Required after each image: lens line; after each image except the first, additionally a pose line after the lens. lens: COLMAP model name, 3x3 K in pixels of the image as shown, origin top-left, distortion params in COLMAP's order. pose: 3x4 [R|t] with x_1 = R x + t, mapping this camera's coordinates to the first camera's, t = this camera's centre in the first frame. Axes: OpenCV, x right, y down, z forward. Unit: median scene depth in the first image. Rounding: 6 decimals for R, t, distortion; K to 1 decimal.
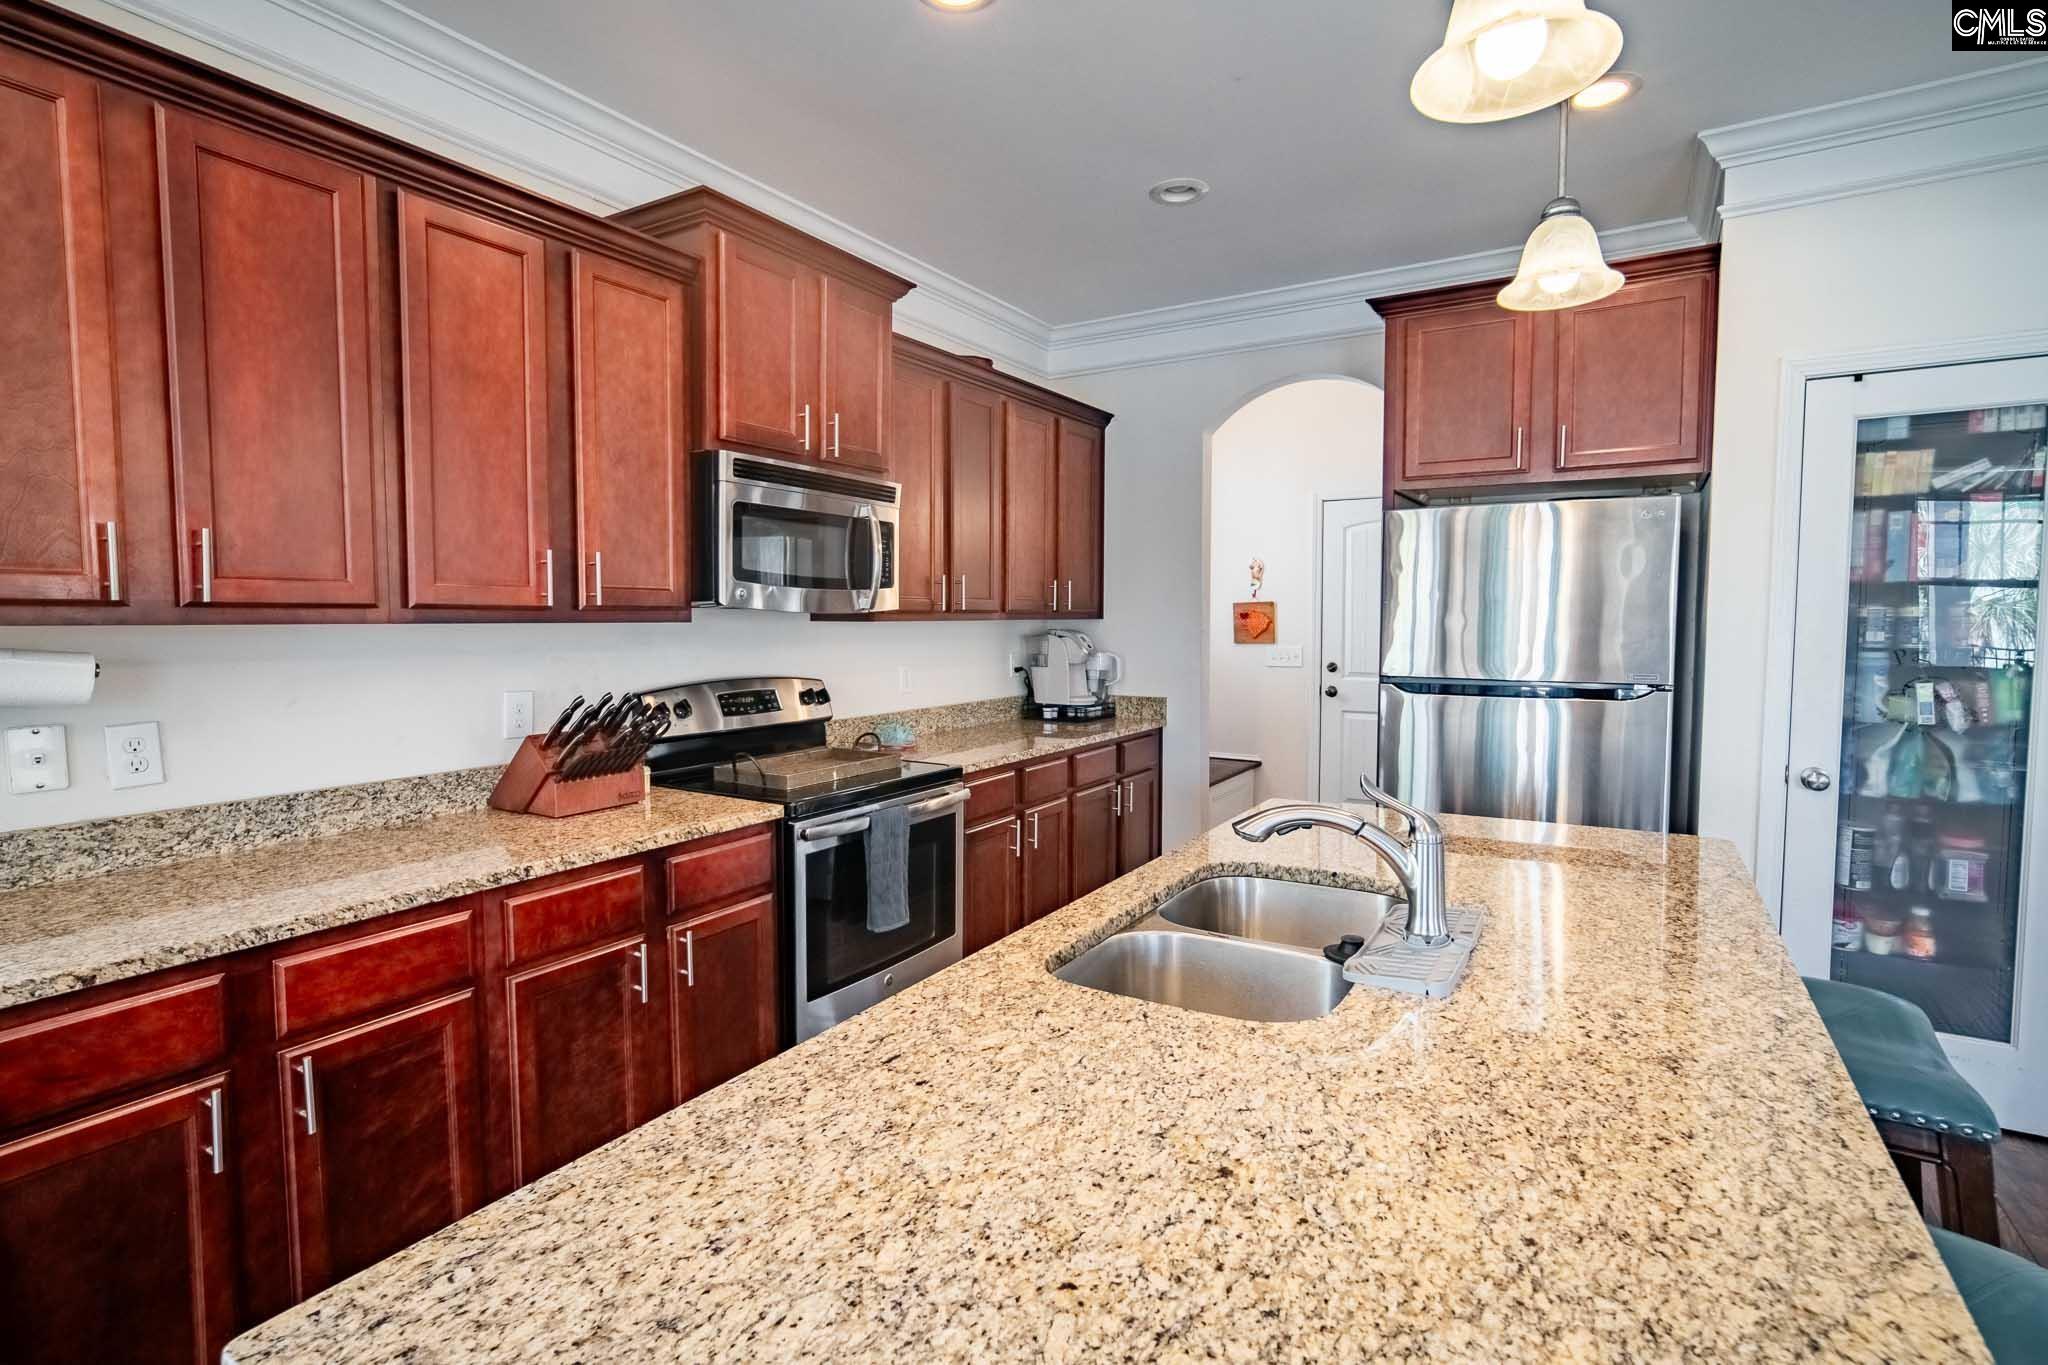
lens RADIAL K [[989.8, 0, 1046.5], [0, 989.8, 682.3], [0, 0, 1]] dist [-0.001010, 0.001069]
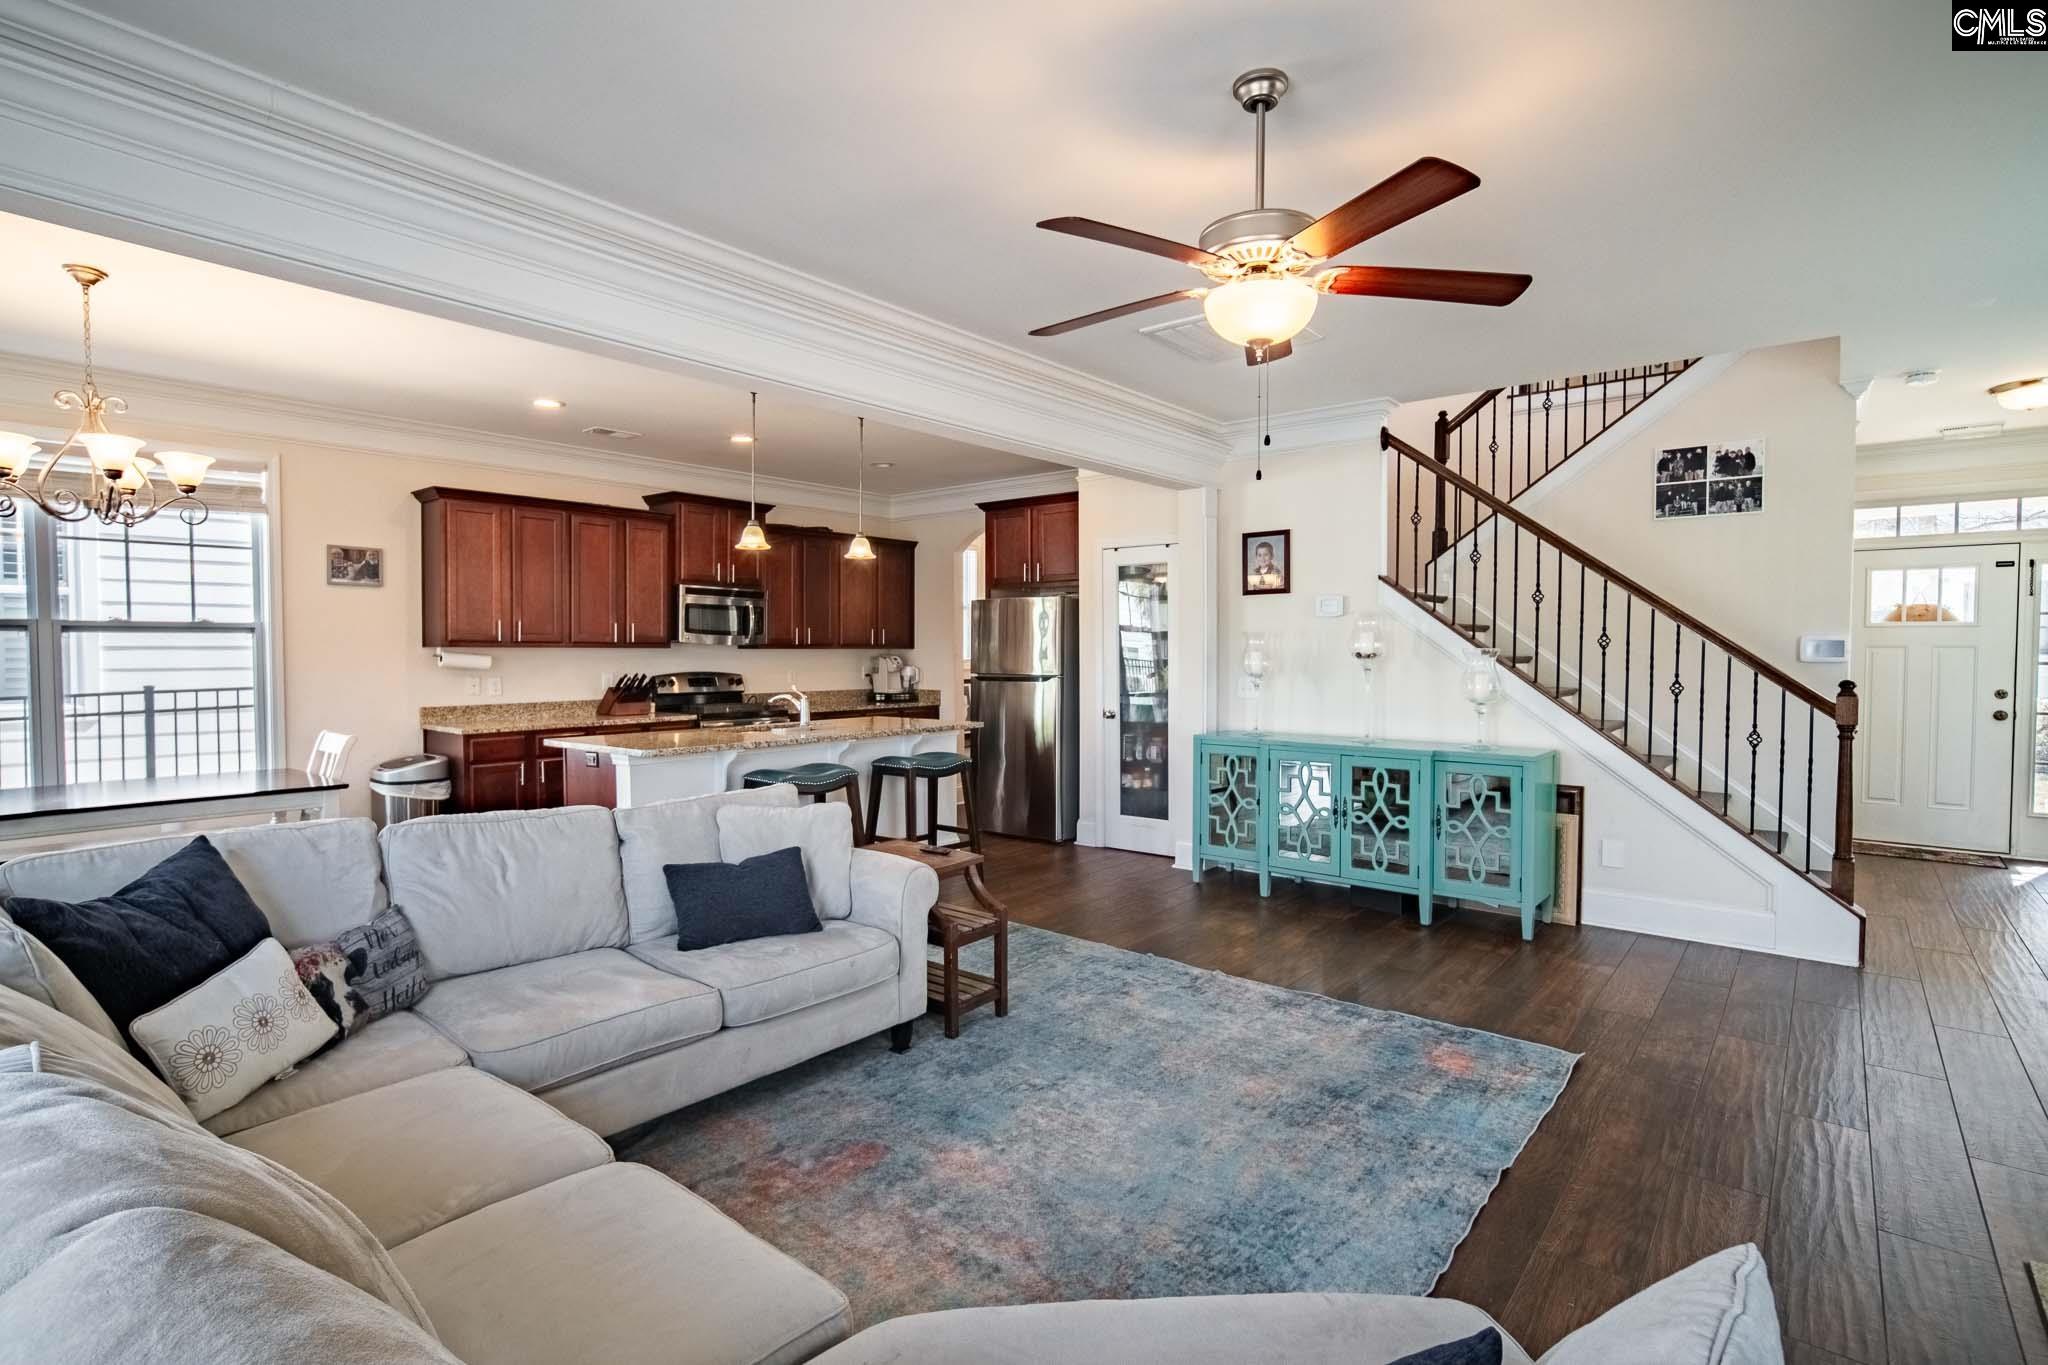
lens RADIAL K [[999.1, 0, 1024.0], [0, 999.1, 682.5], [0, 0, 1]] dist [-0.001643, 0.000199]
pose [[0.988118, 0.005853, -0.153583, 1.002674], [-0.011361, 0.999322, -0.035009, 0.115414], [0.153274, 0.036338, 0.987515, -1.513406]]
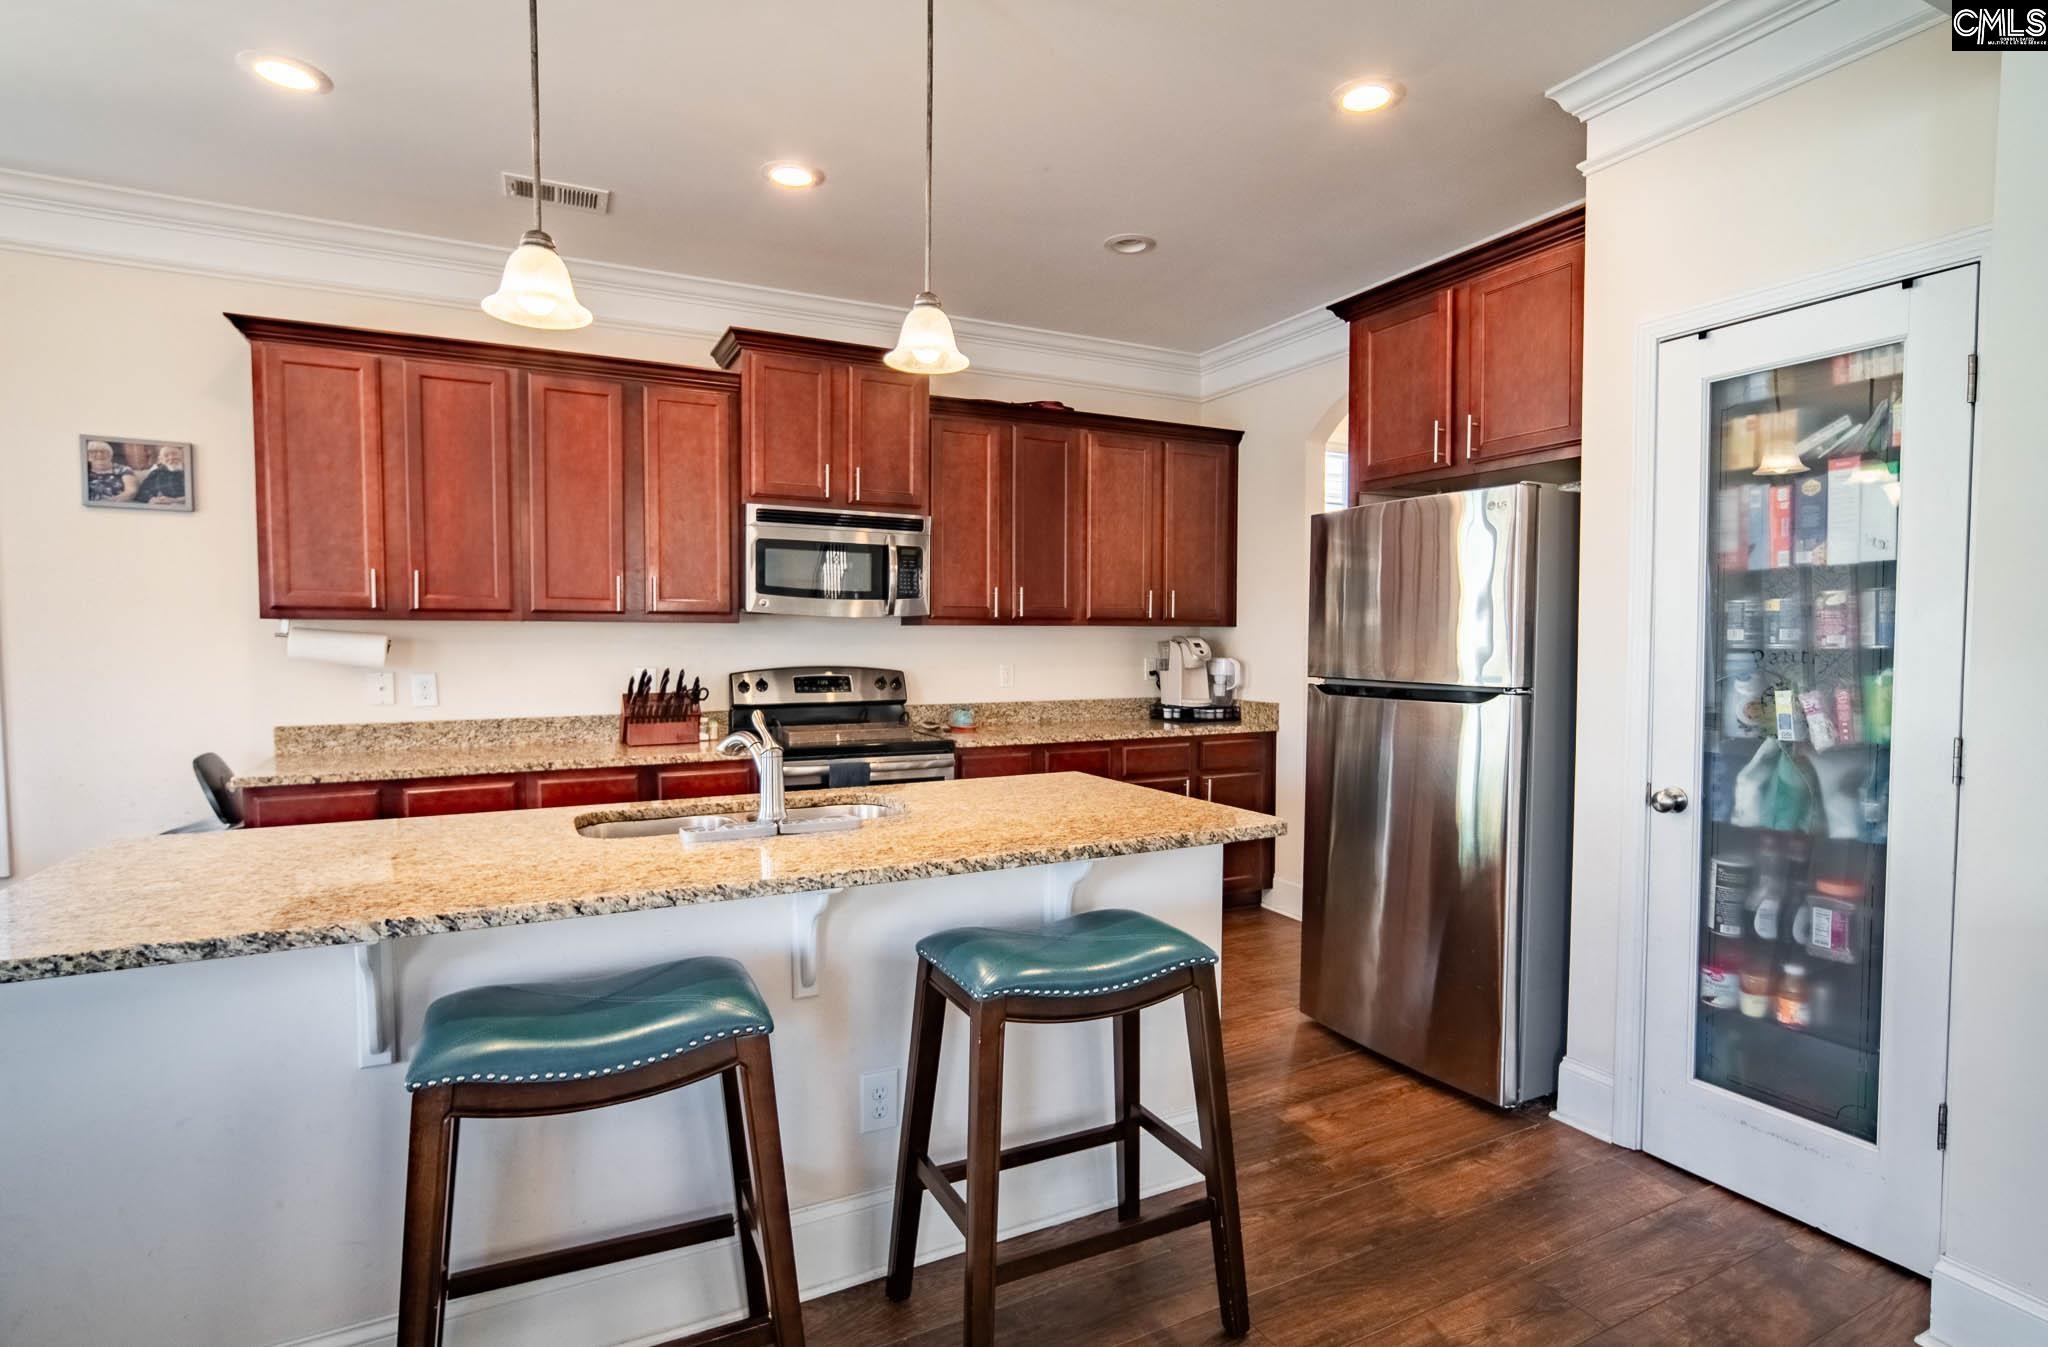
lens RADIAL K [[1034.0, 0, 1052.3], [0, 1034.0, 698.6], [0, 0, 1]] dist [-0.011312, -0.000735]
pose [[0.855417, 0.033335, -0.516866, 0.826044], [-0.037348, 0.999299, 0.002637, 0.028628], [0.516592, 0.017048, 0.856062, -0.054941]]
